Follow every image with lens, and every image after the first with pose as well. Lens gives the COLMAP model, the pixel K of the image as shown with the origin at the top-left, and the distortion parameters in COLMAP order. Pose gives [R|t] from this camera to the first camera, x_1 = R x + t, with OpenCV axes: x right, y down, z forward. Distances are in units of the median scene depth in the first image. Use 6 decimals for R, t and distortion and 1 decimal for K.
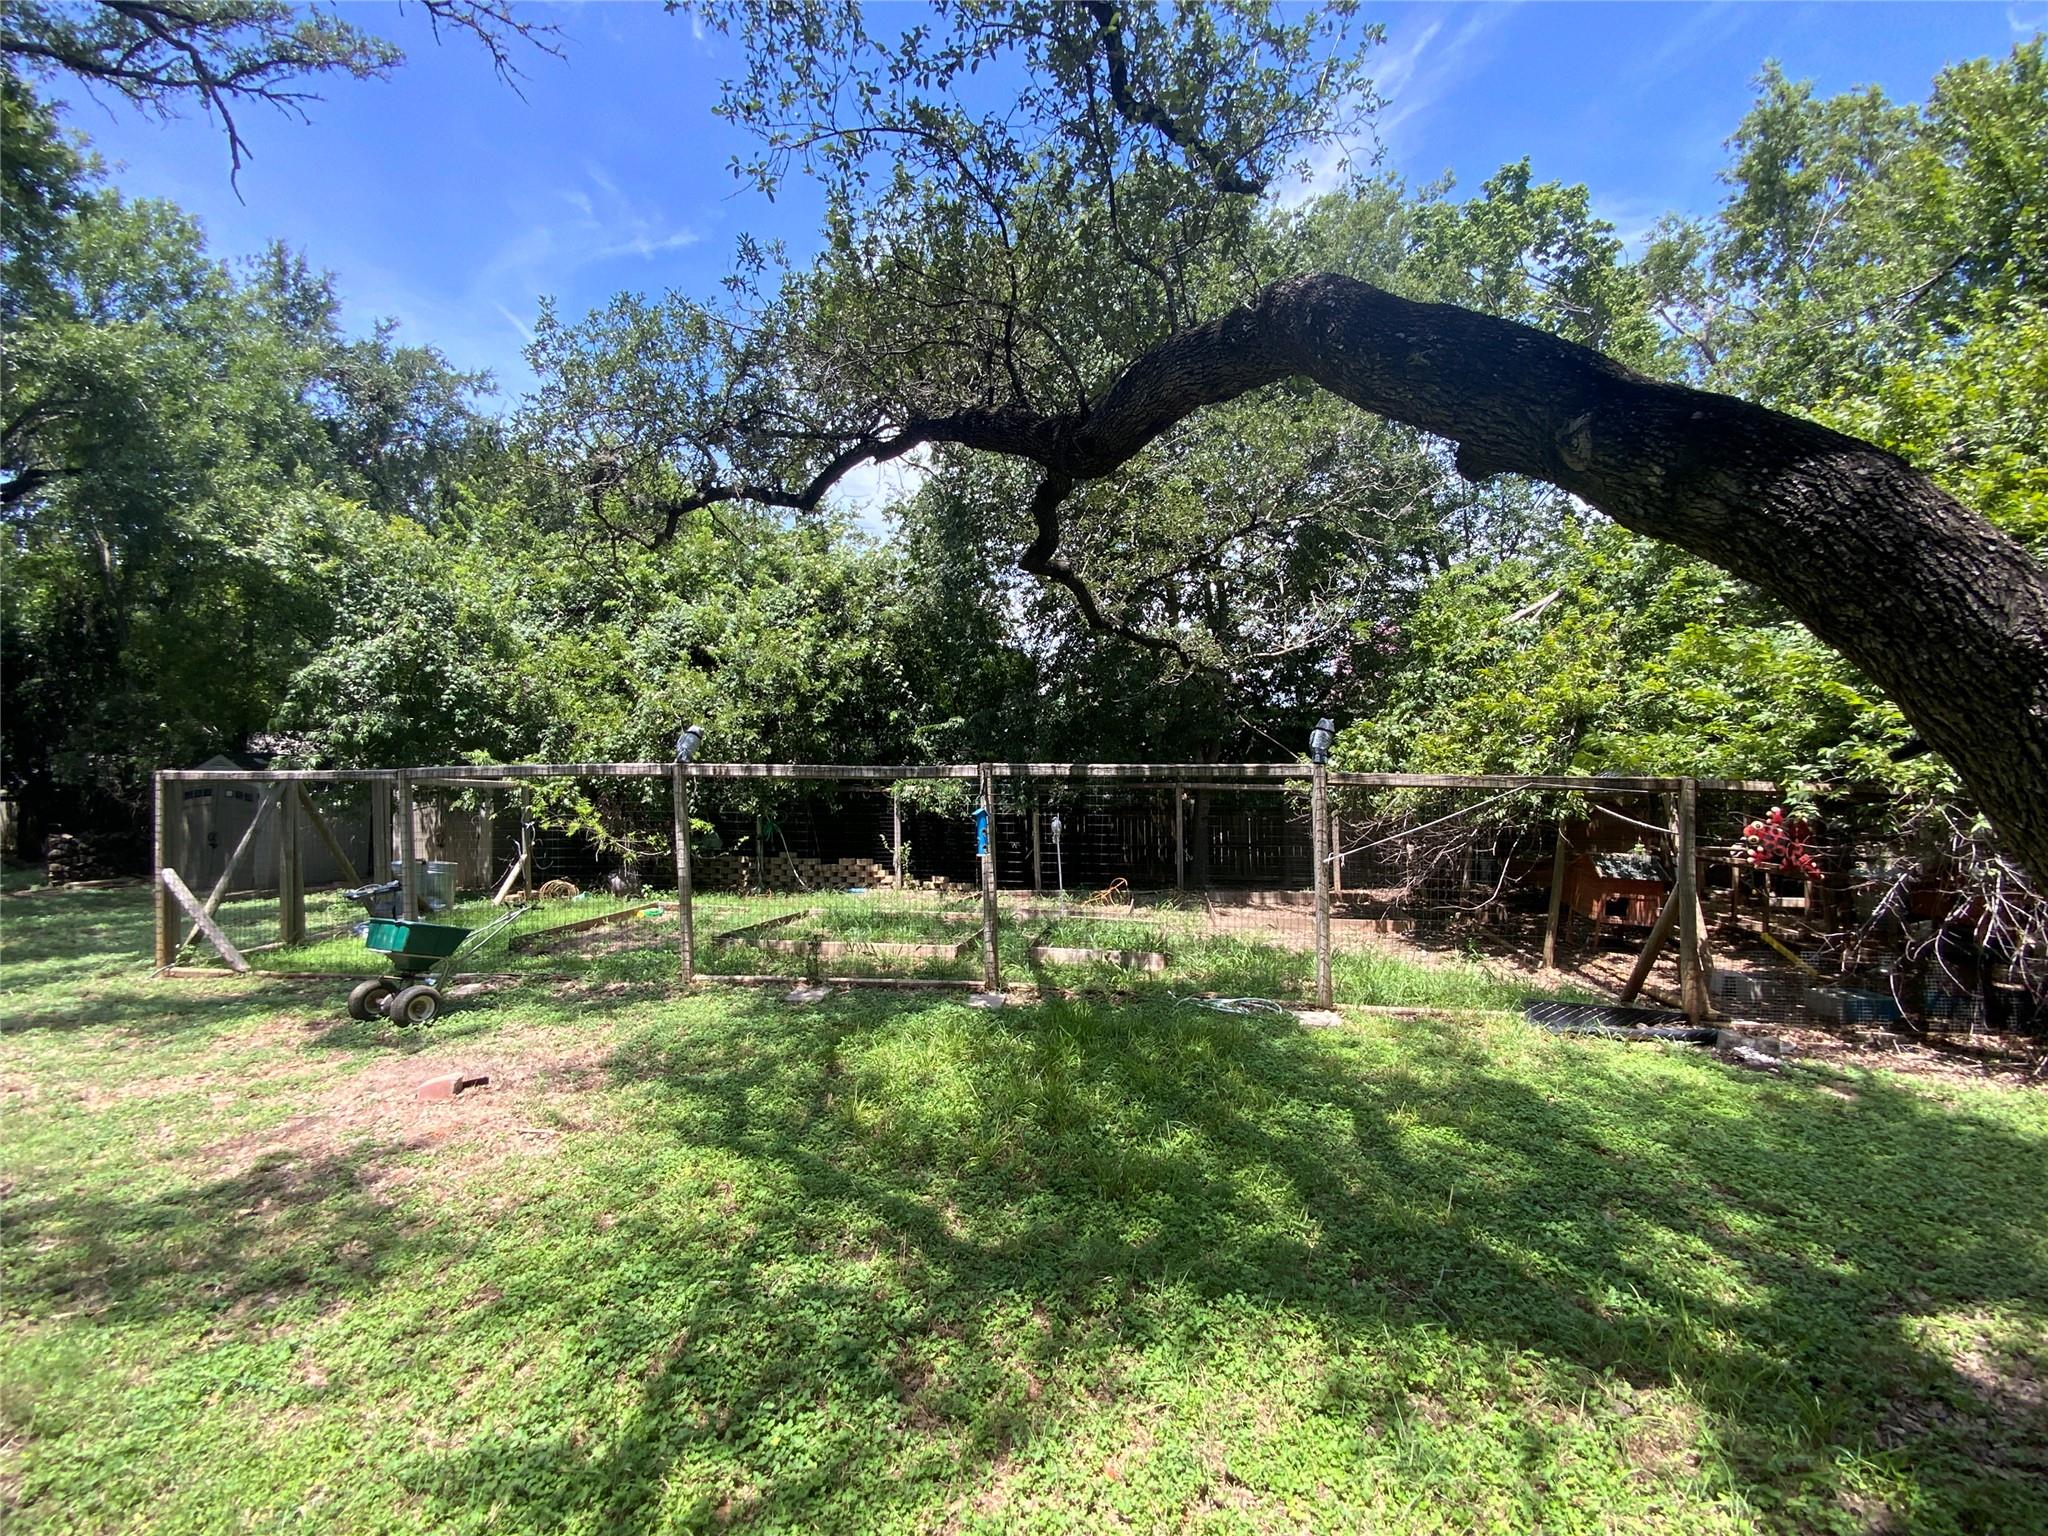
lens RADIAL K [[823.7, 0, 1024.0], [0, 823.7, 768.0], [0, 0, 1]] dist [0.001168, -0.009933]
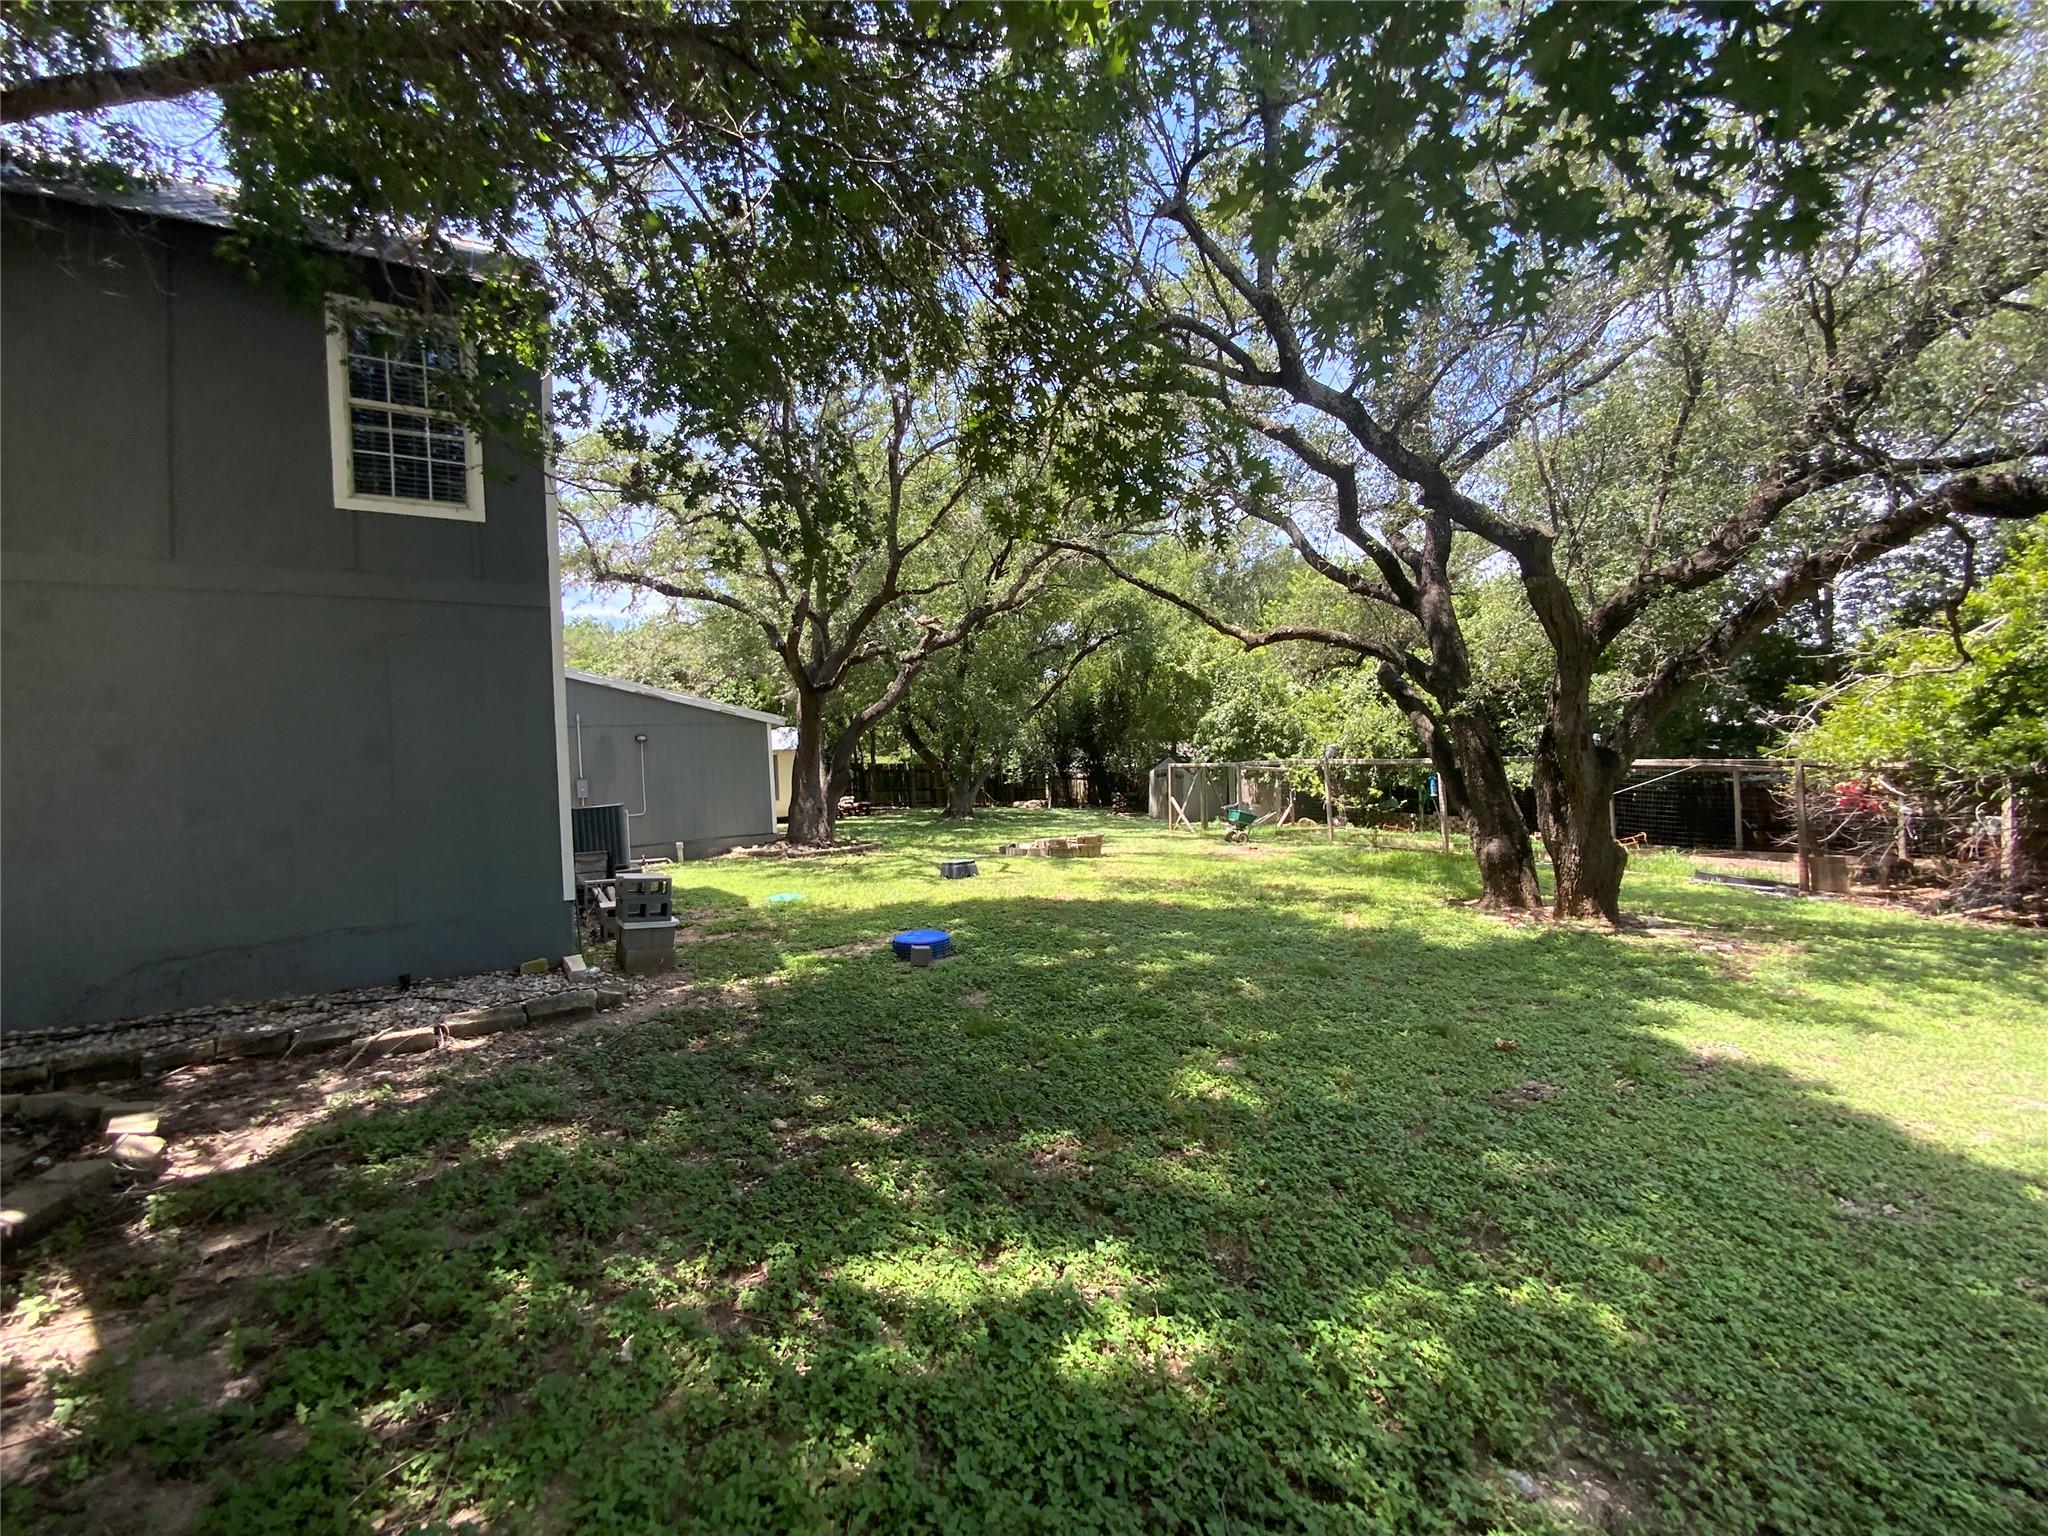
lens RADIAL K [[823.7, 0, 1024.0], [0, 823.7, 768.0], [0, 0, 1]] dist [0.001168, -0.009933]
pose [[0.610654, -0.004082, -0.791887, 0.560314], [0.010508, 0.999940, 0.002948, 0.002829], [0.791828, -0.010121, 0.610660, -0.706385]]
